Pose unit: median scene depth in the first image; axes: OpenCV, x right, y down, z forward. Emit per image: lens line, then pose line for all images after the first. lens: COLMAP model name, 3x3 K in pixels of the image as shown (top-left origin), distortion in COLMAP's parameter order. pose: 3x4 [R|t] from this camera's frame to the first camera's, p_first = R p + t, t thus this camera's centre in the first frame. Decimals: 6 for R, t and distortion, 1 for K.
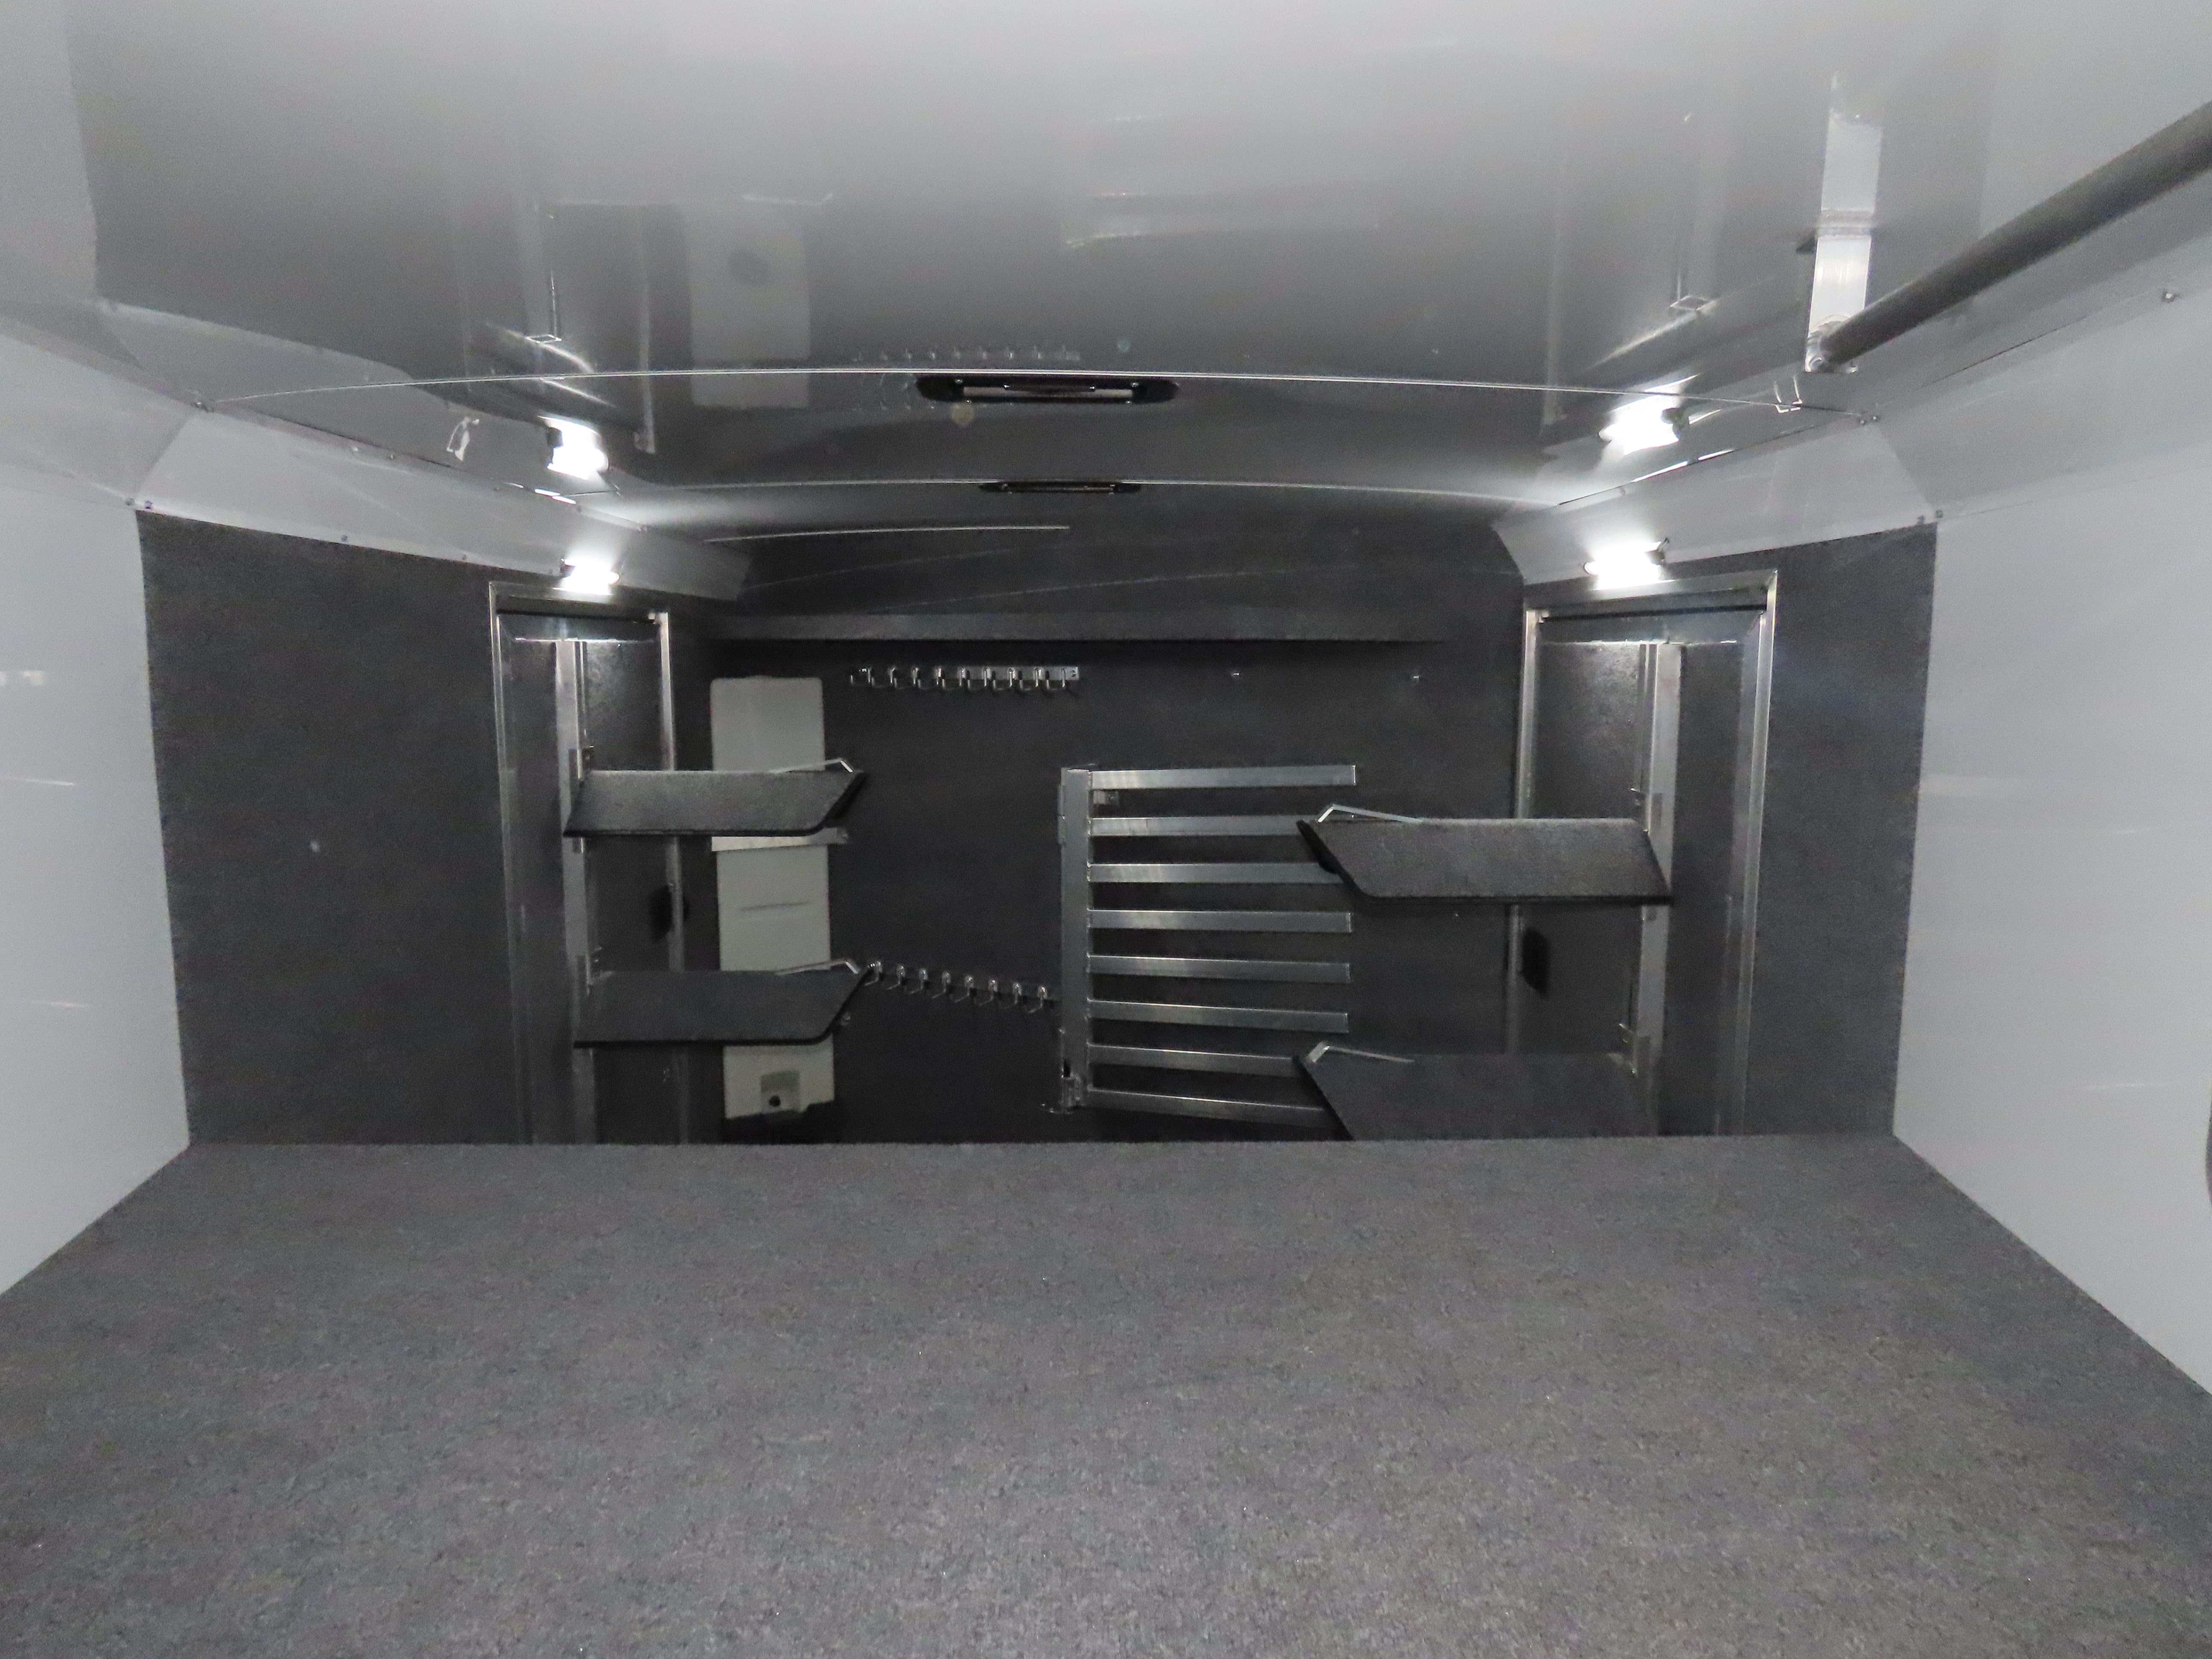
lens RADIAL K [[1402.0, 0, 1098.9], [0, 1402.0, 828.8], [0, 0, 1]] dist [-0.001672, -0.003625]
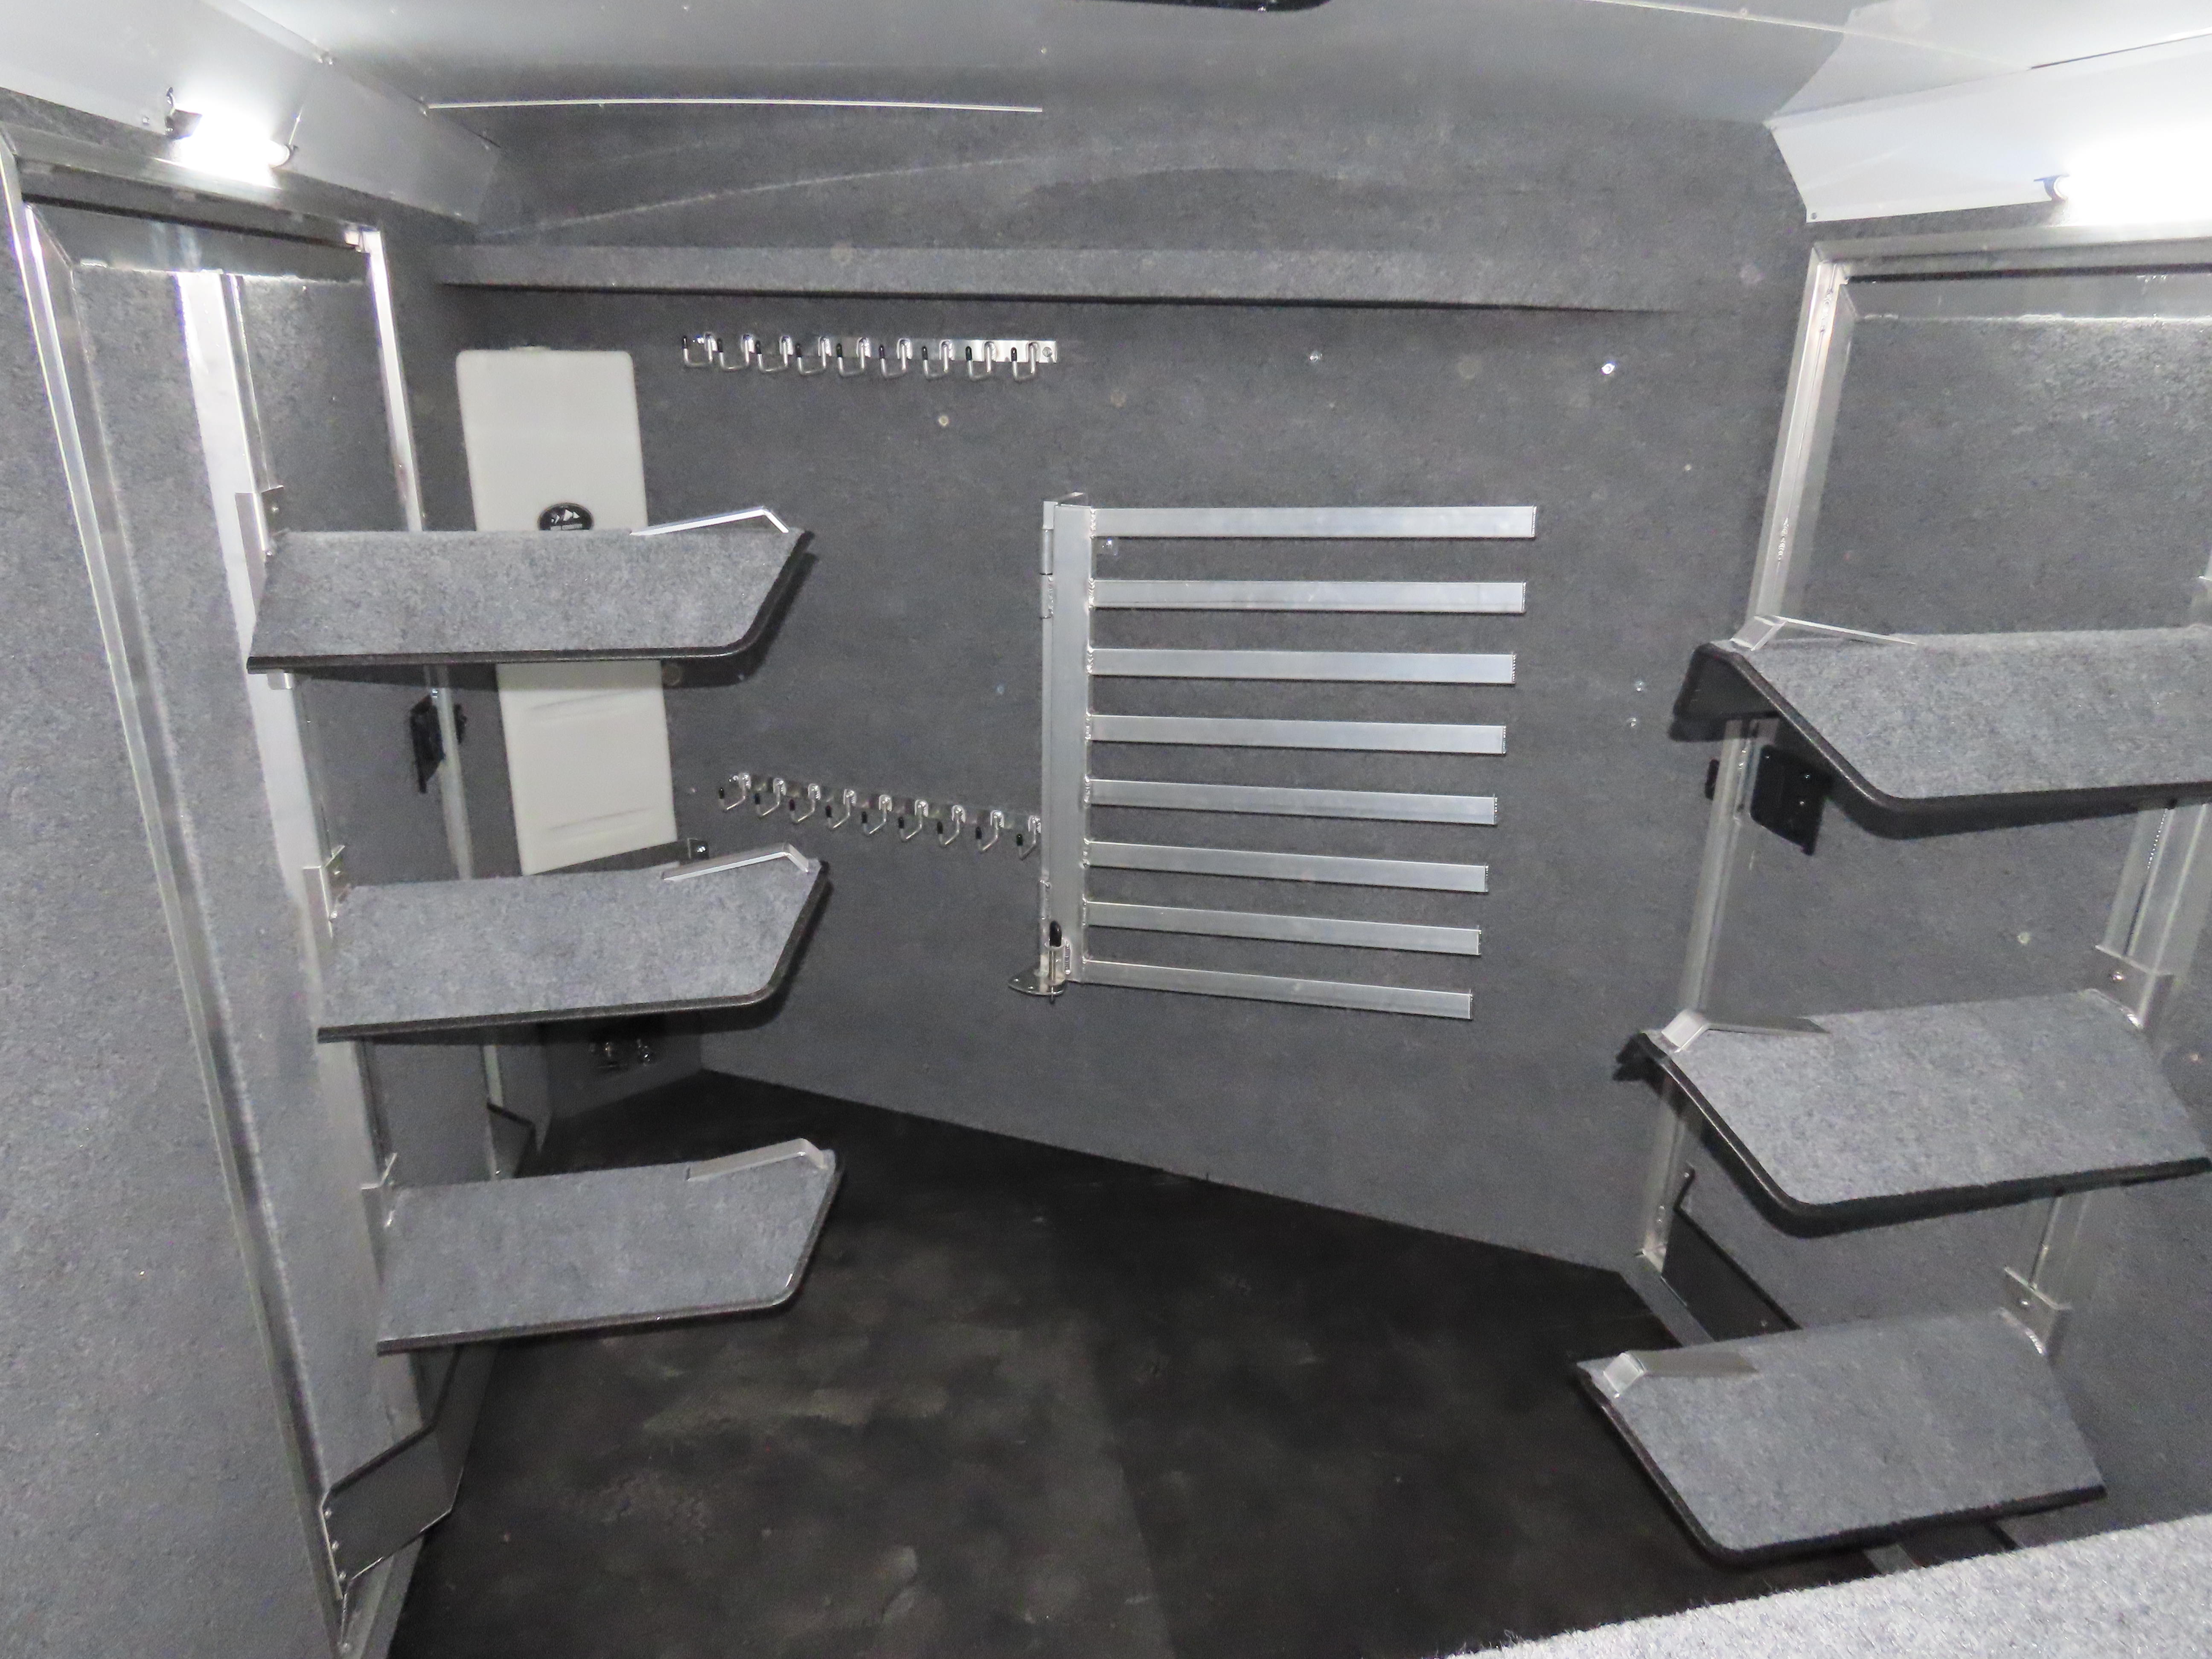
lens RADIAL K [[1402.0, 0, 1098.9], [0, 1402.0, 828.8], [0, 0, 1]] dist [-0.001672, -0.003625]
pose [[0.982905, -0.044047, 0.178766, -0.147025], [0.004031, 0.975876, 0.218287, -0.043205], [-0.184068, -0.213835, 0.959371, 0.379259]]
